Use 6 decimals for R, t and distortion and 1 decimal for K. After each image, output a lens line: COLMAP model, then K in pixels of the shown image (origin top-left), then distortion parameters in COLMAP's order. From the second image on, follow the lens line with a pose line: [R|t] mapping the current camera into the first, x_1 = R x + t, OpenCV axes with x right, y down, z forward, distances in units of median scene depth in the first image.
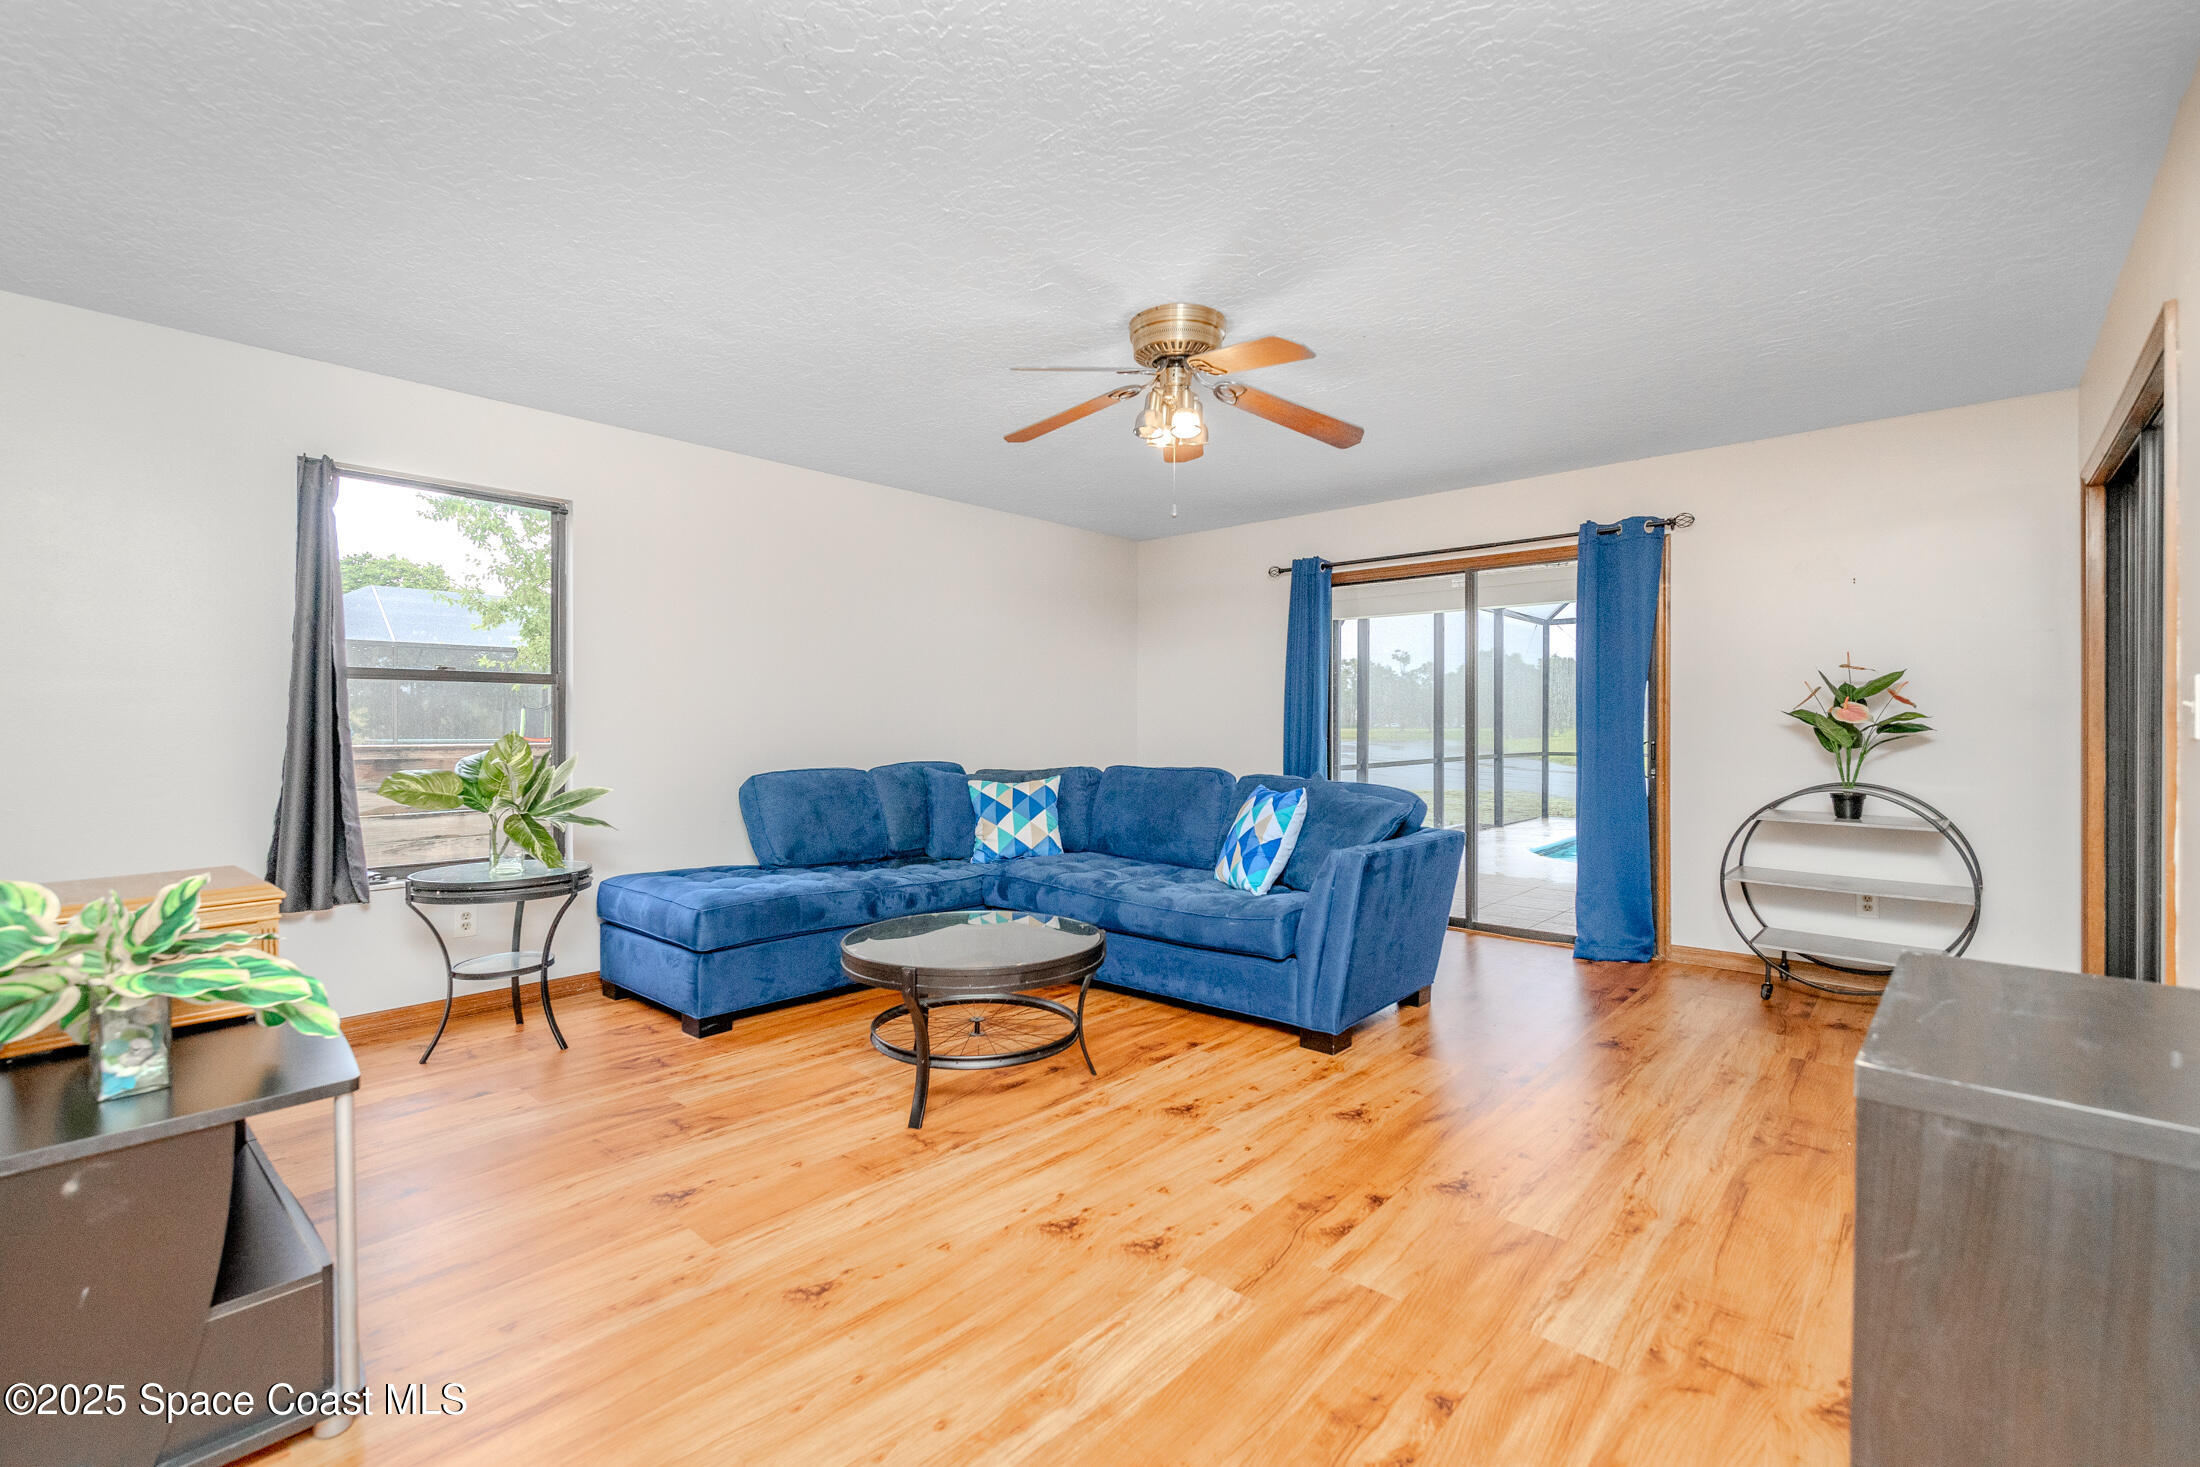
lens RADIAL K [[973.8, 0, 1095.2], [0, 973.8, 722.9], [0, 0, 1]] dist [-0.008286, -0.000025]
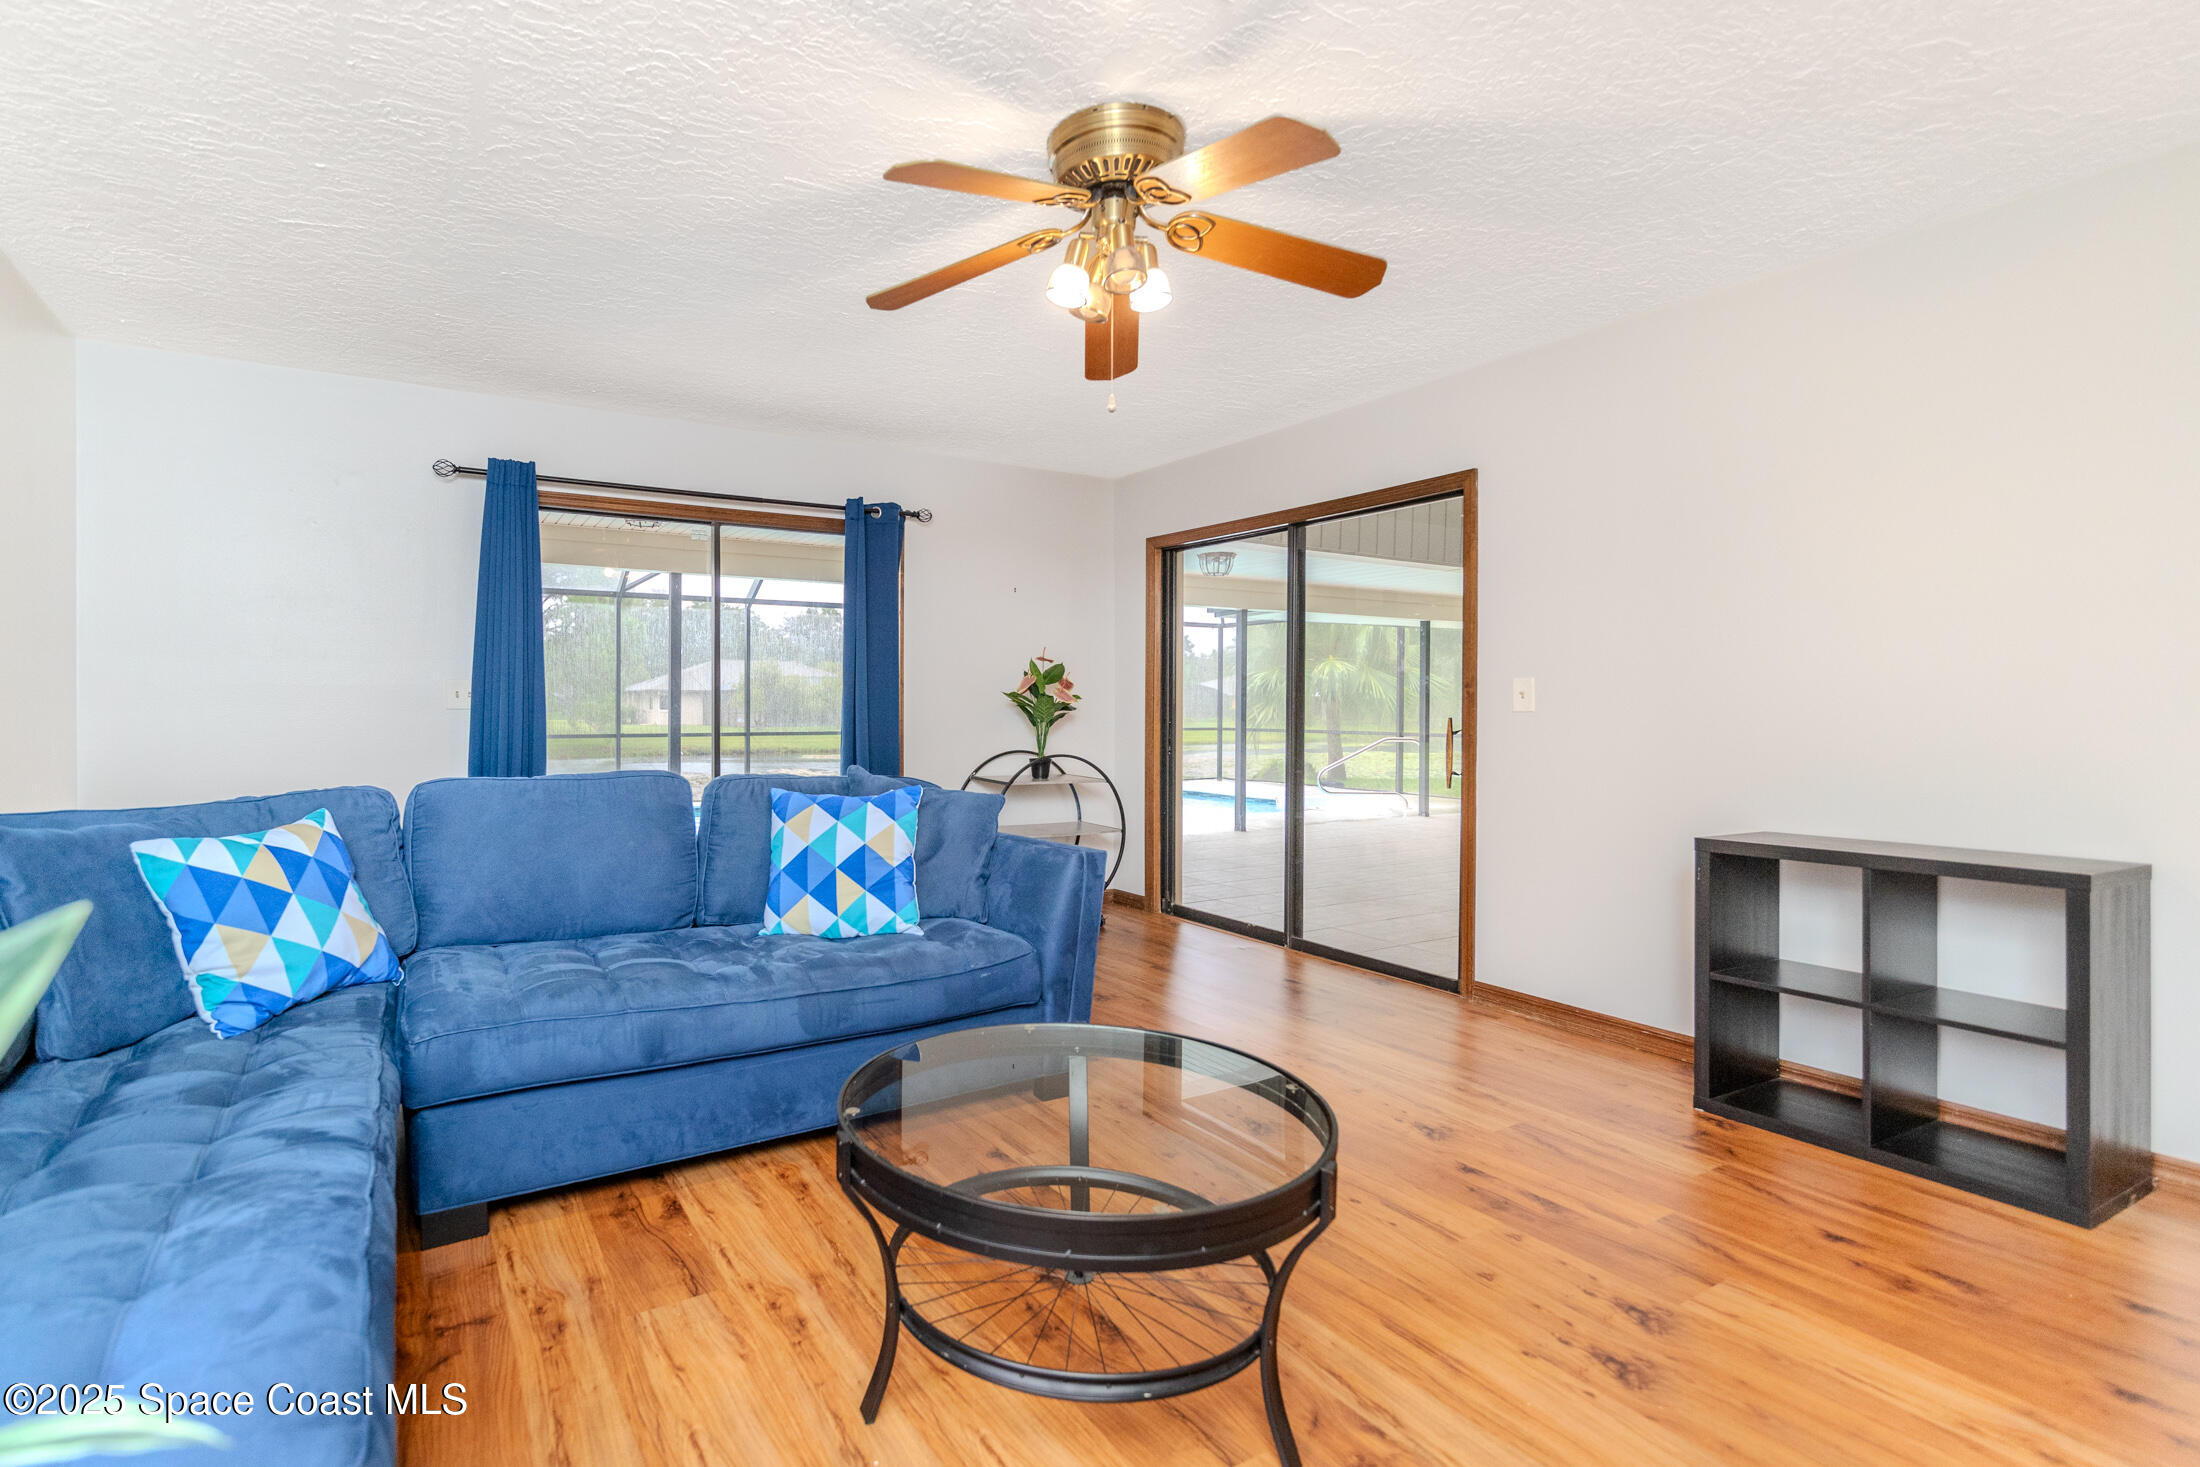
lens RADIAL K [[973.8, 0, 1056.4], [0, 973.8, 736.0], [0, 0, 1]] dist [-0.008286, -0.000025]
pose [[0.331058, -0.029248, 0.943157, -0.417477], [-0.002379, 0.999490, 0.031830, 0.001979], [-0.943608, -0.012781, 0.330819, 0.561027]]
